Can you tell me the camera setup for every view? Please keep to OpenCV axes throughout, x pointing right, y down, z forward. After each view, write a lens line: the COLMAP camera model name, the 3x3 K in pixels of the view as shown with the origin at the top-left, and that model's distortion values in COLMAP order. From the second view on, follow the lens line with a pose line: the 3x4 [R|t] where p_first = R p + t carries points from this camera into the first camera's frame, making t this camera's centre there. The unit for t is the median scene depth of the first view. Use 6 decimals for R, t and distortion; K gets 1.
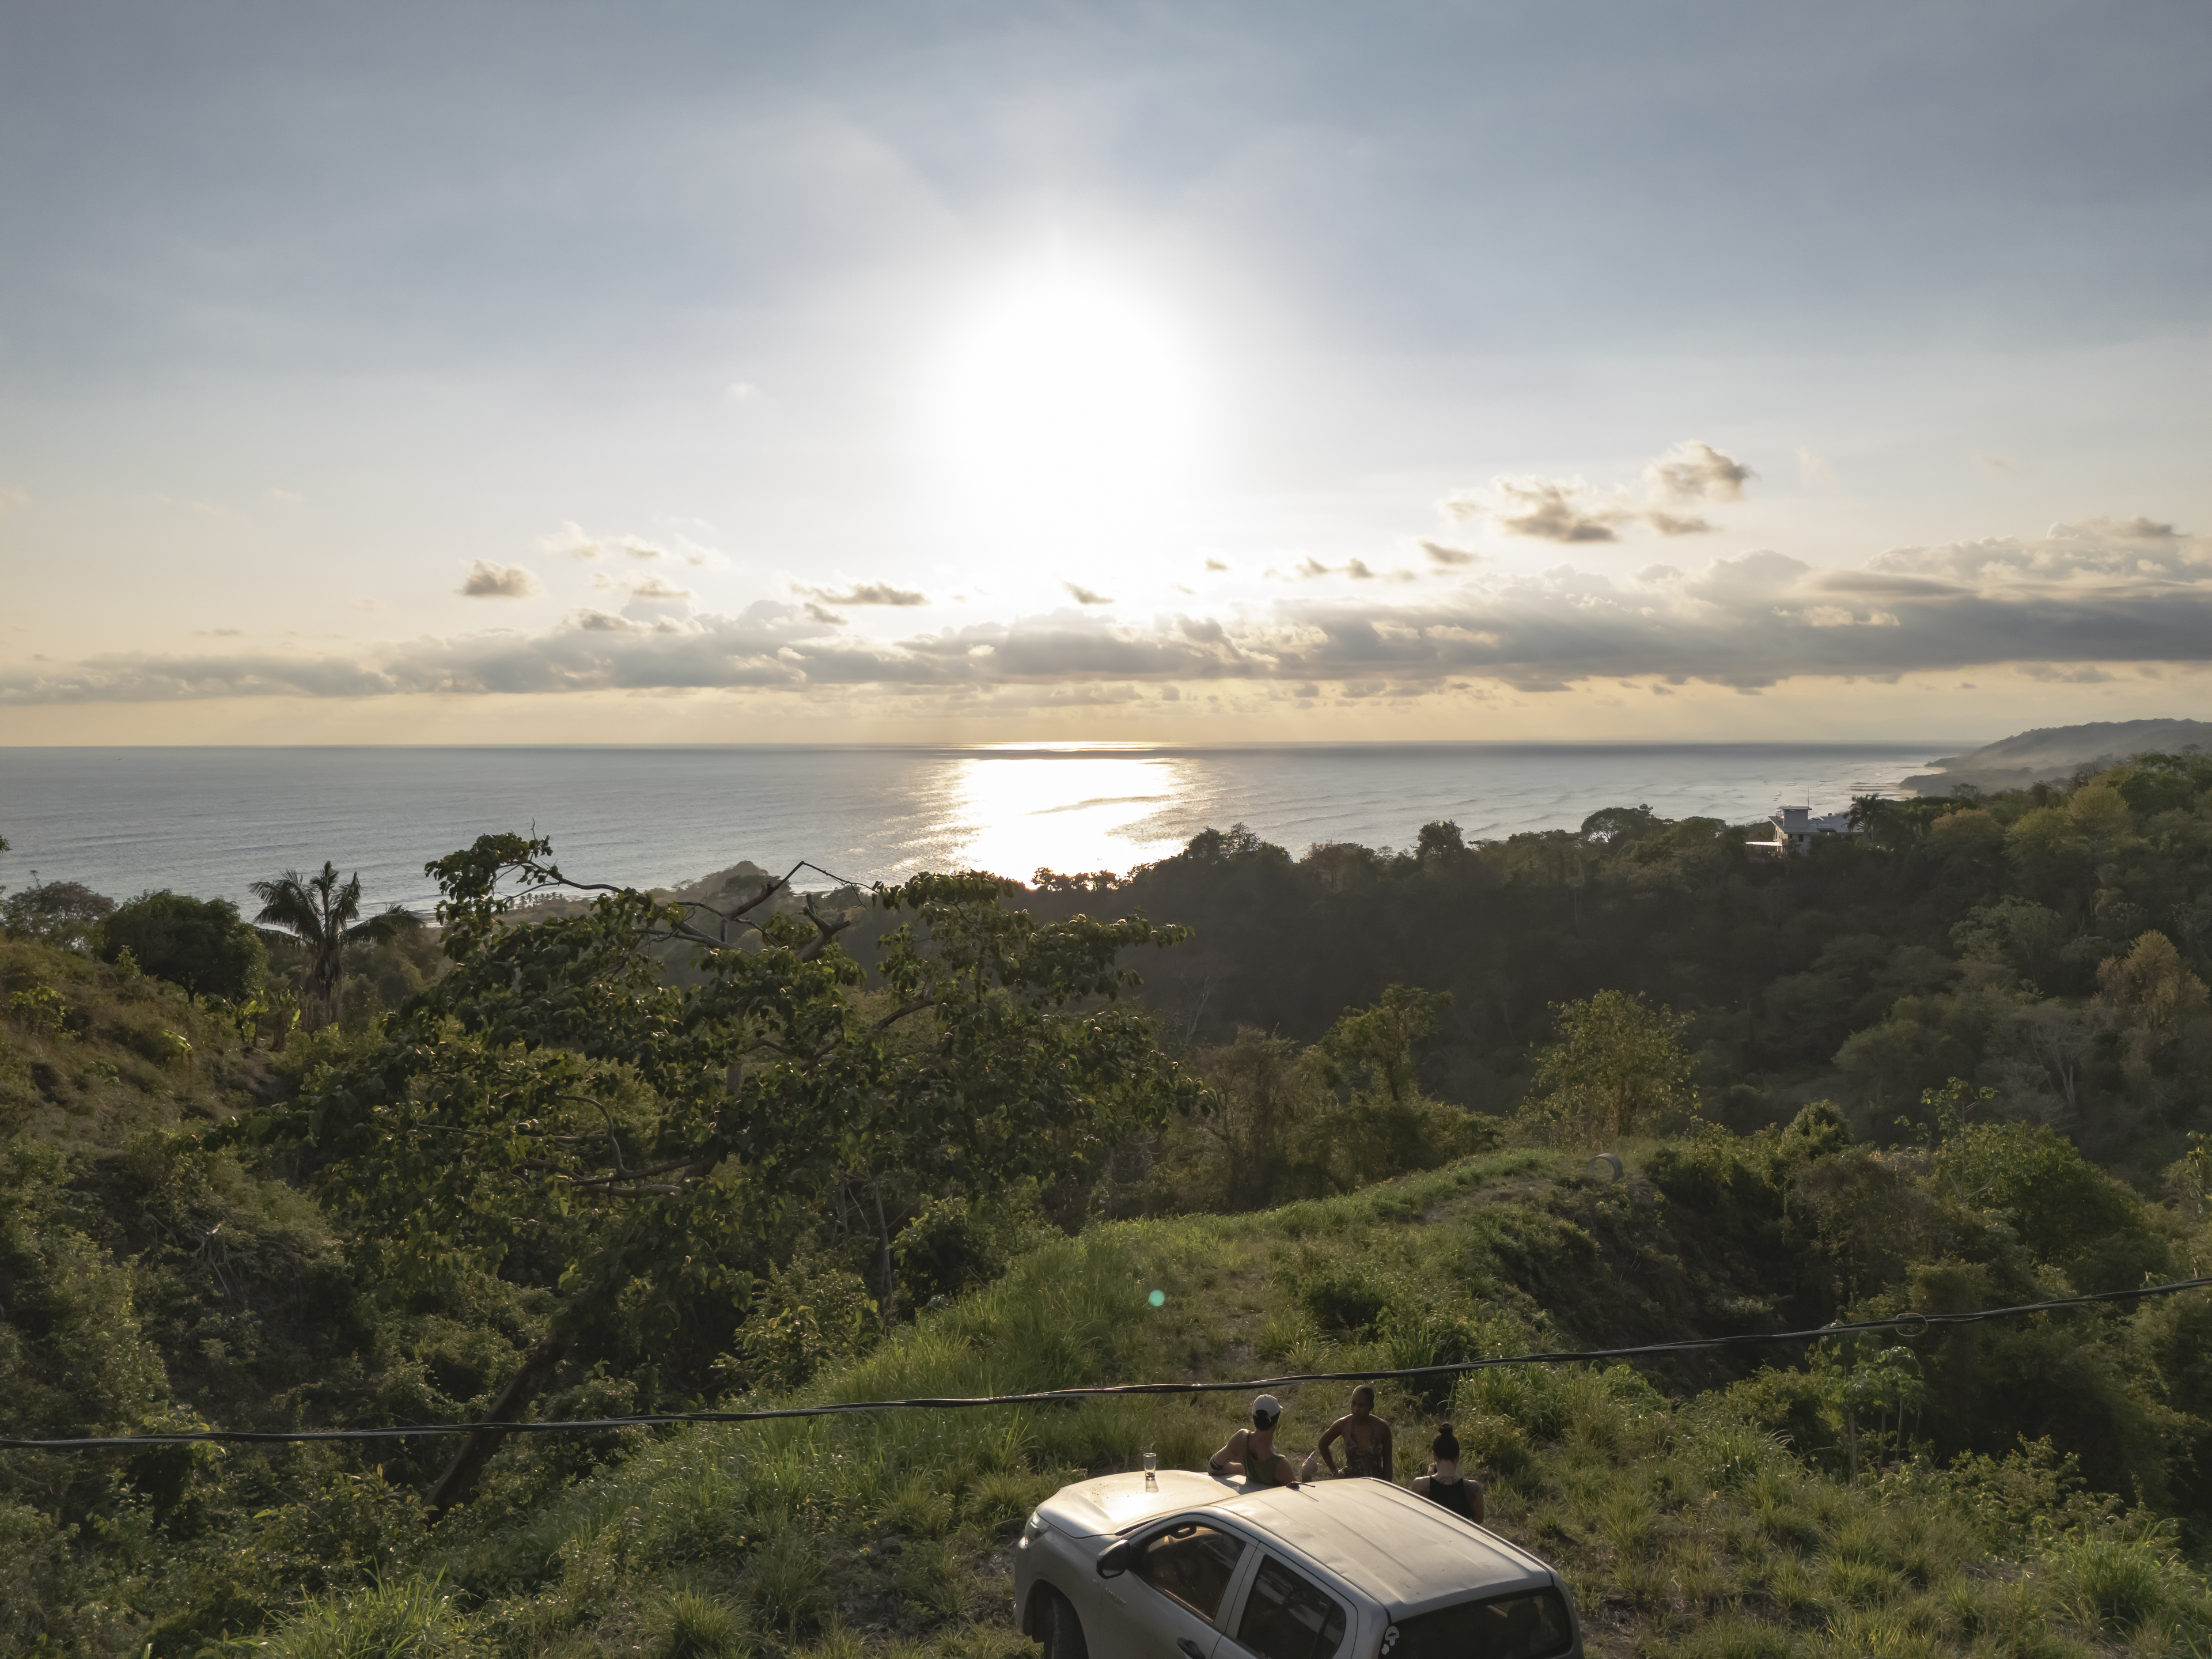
lens RADIAL K [[1640.6, 0, 1113.1], [0, 1640.6, 843.7], [0, 0, 1]] dist [0.086912, -0.077646]
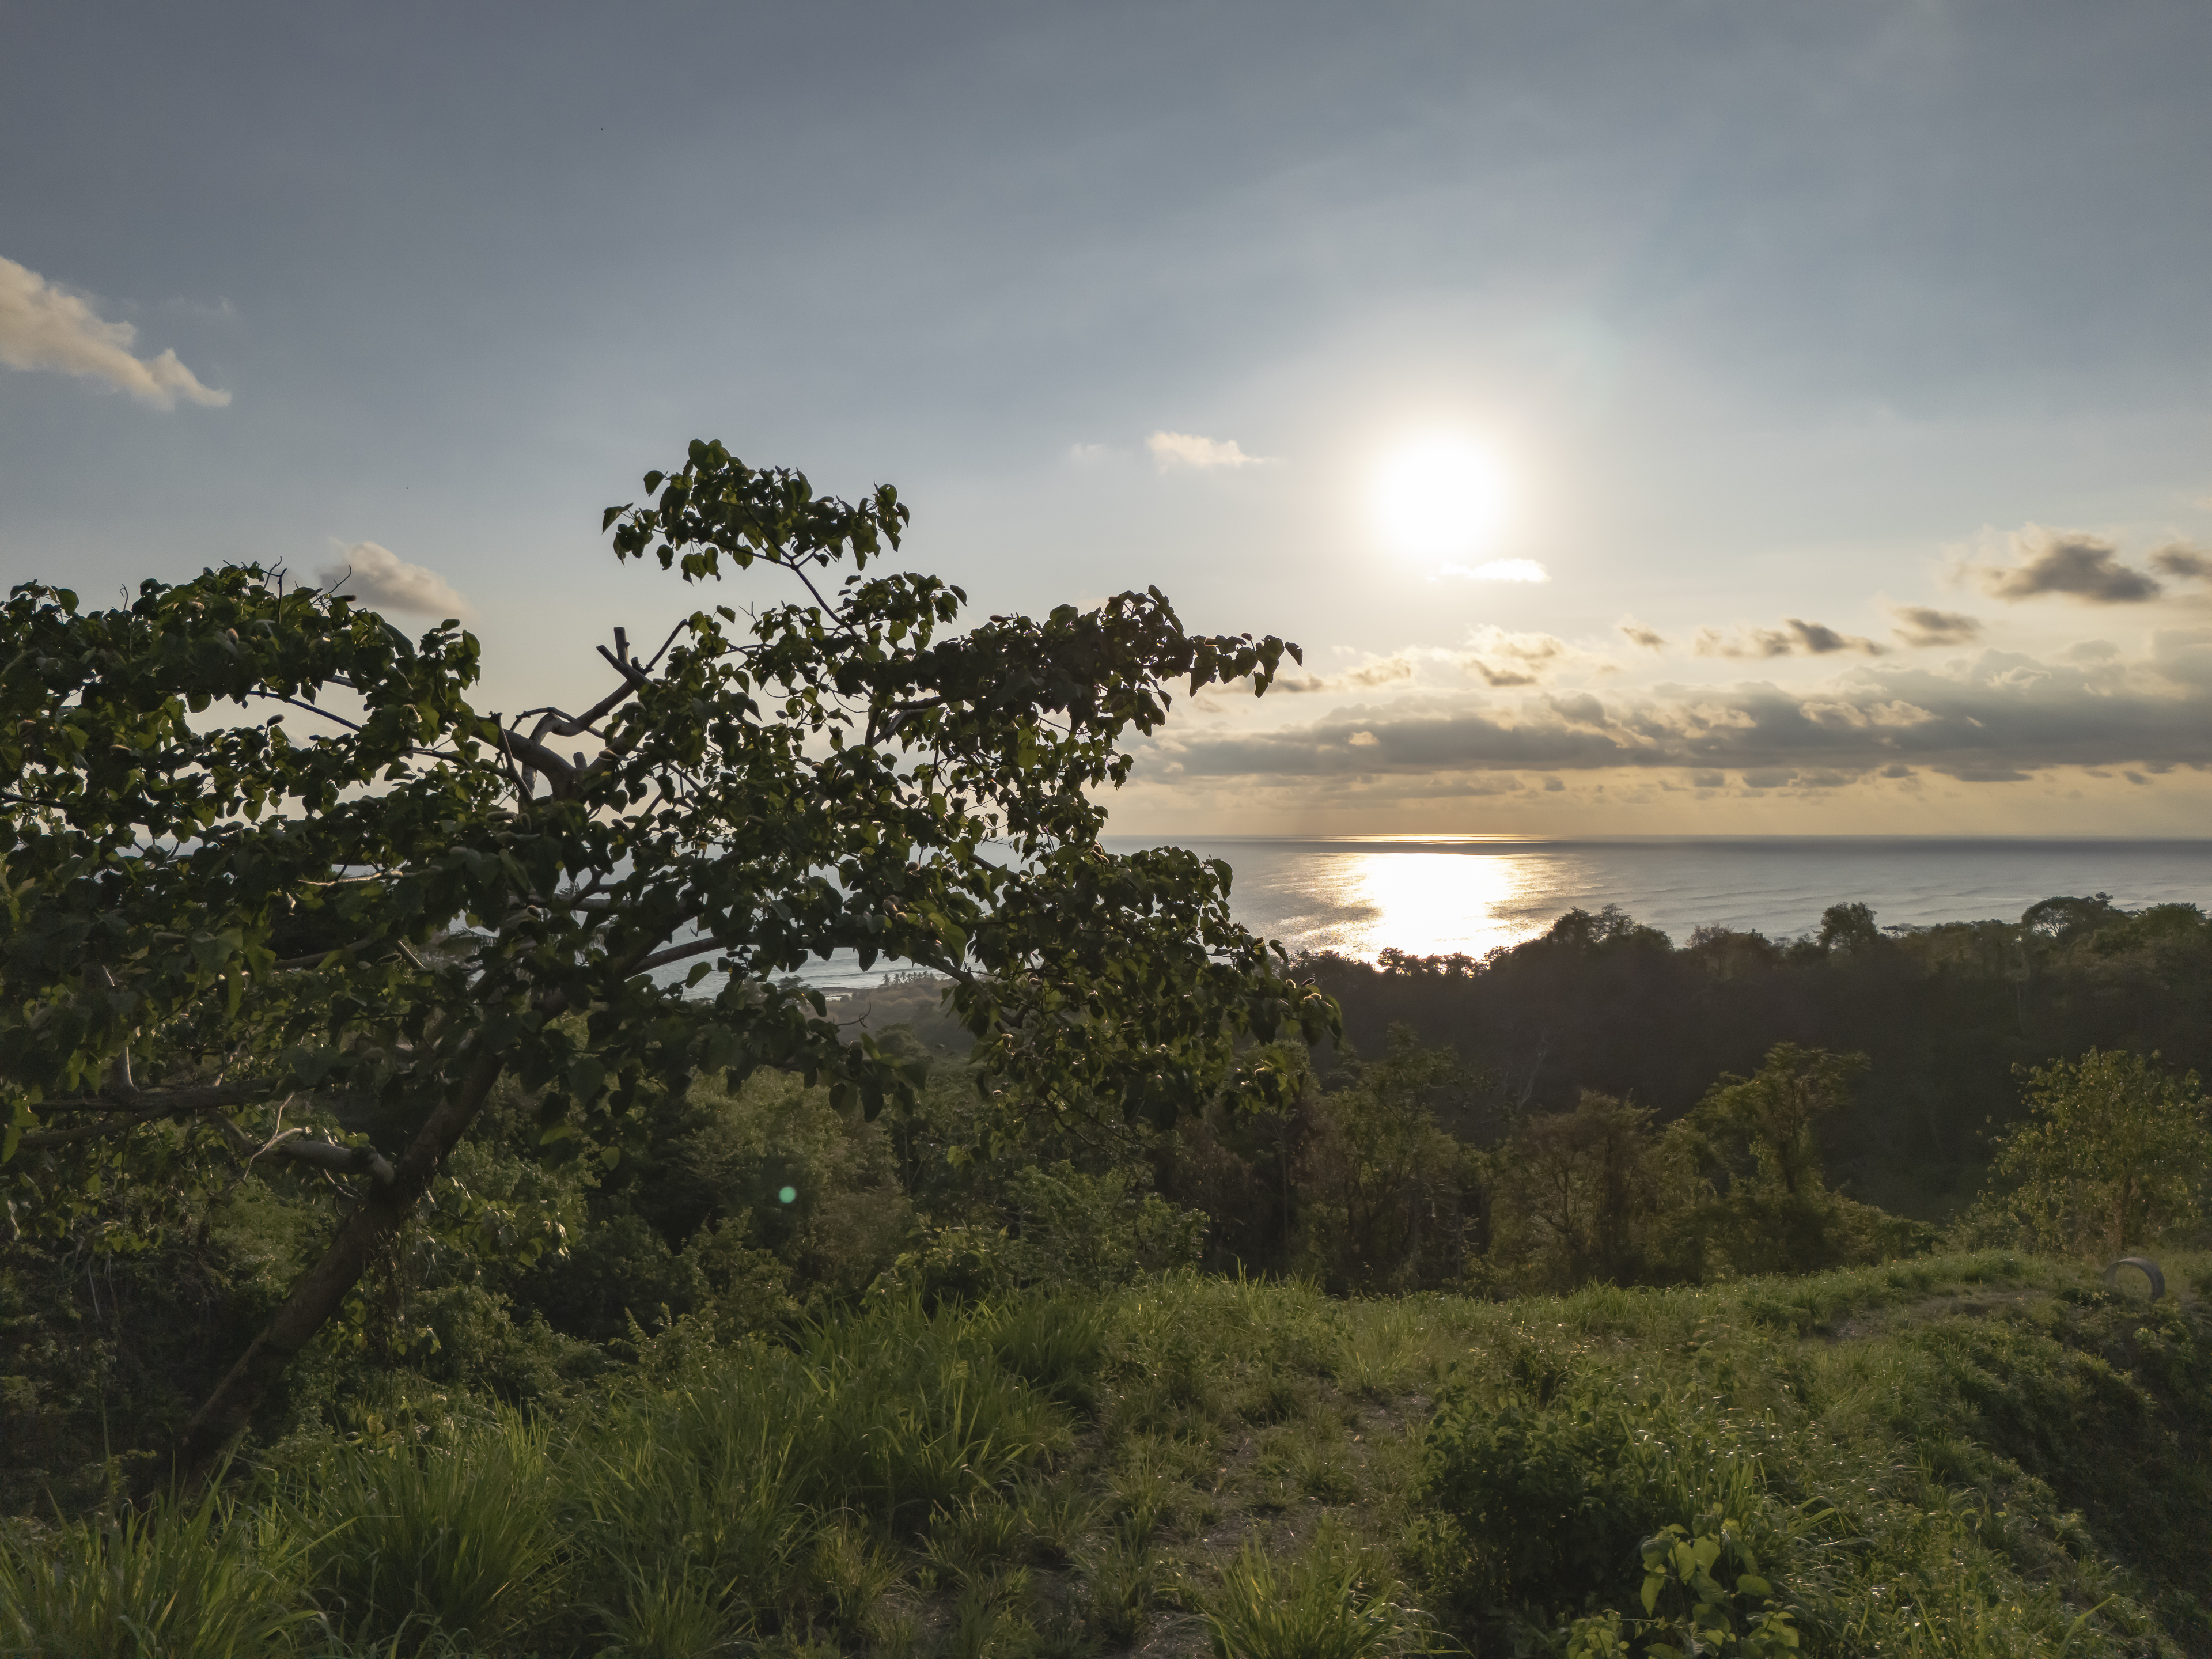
lens RADIAL K [[1640.6, 0, 1114.1], [0, 1640.6, 828.2], [0, 0, 1]] dist [0.086912, -0.077646]
pose [[0.976244, 0.002971, -0.216655, 0.011761], [-0.017242, 0.997800, -0.064011, 0.016258], [0.215988, 0.066226, 0.974147, 0.062793]]
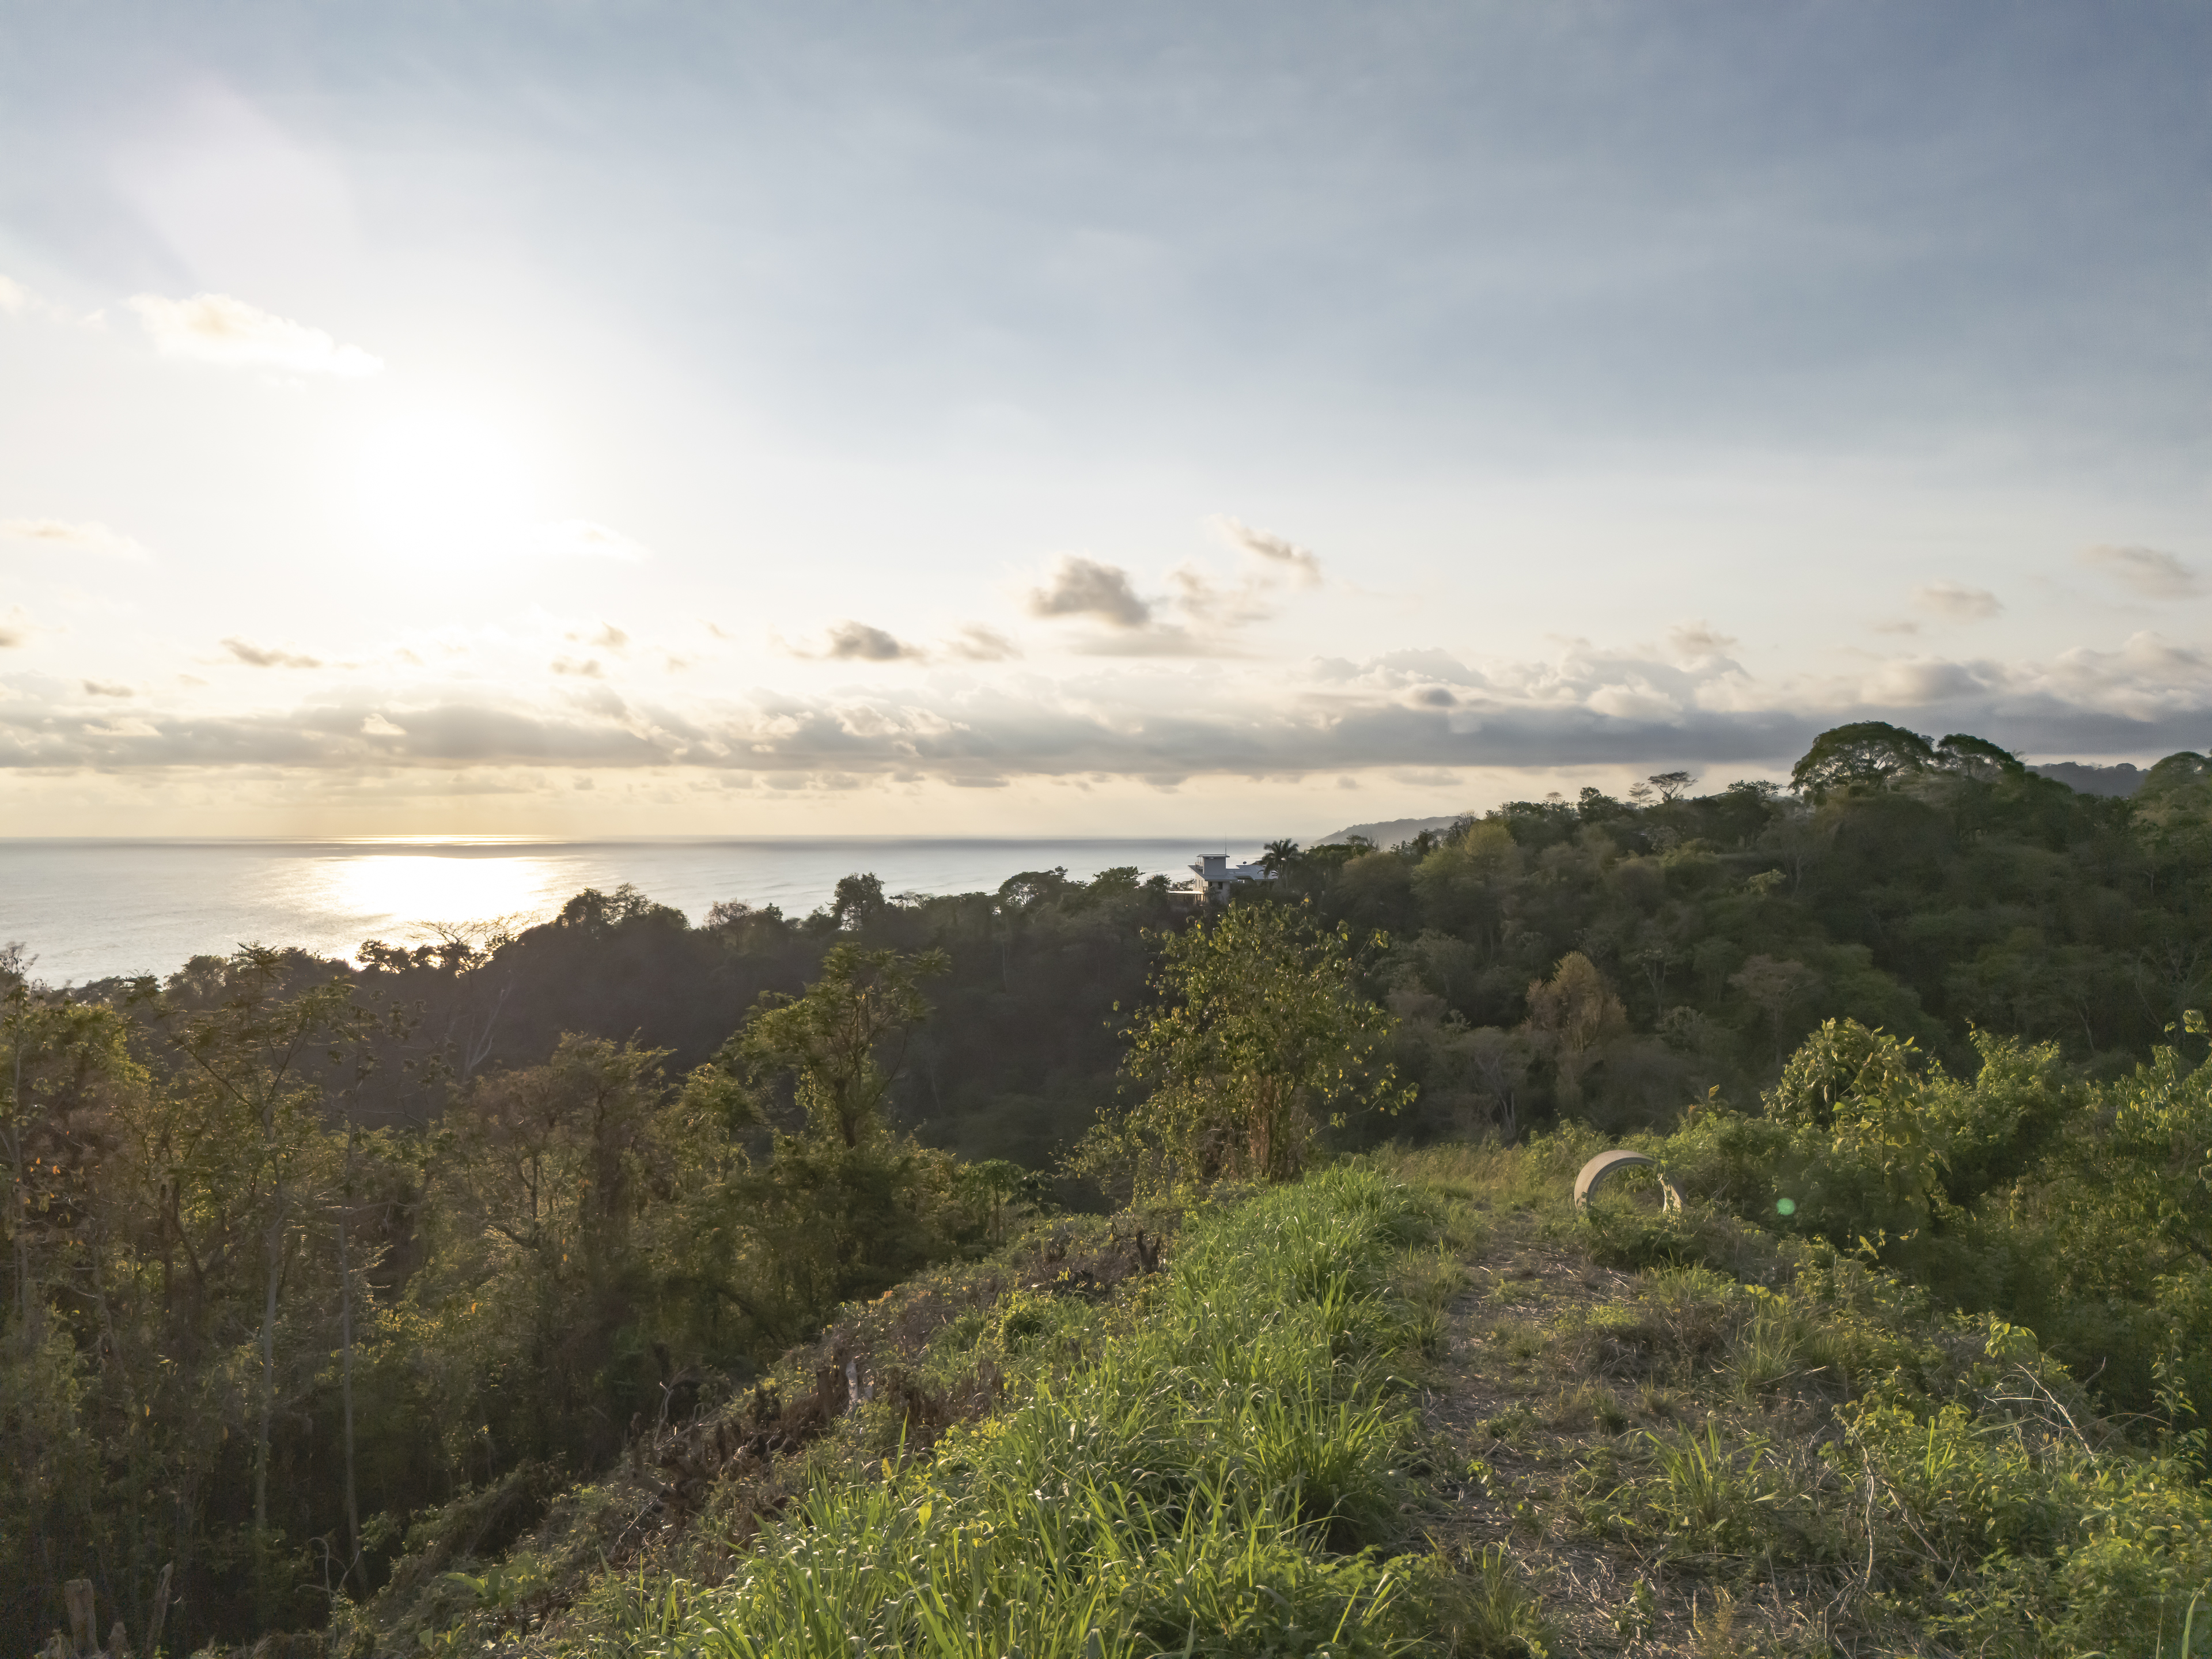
lens RADIAL K [[1640.6, 0, 1102.9], [0, 1640.6, 837.2], [0, 0, 1]] dist [0.086912, -0.077646]
pose [[0.938625, -0.000445, 0.344939, 0.023312], [0.021854, 0.998067, -0.058180, 0.034581], [-0.344246, 0.062147, 0.936820, 0.176765]]
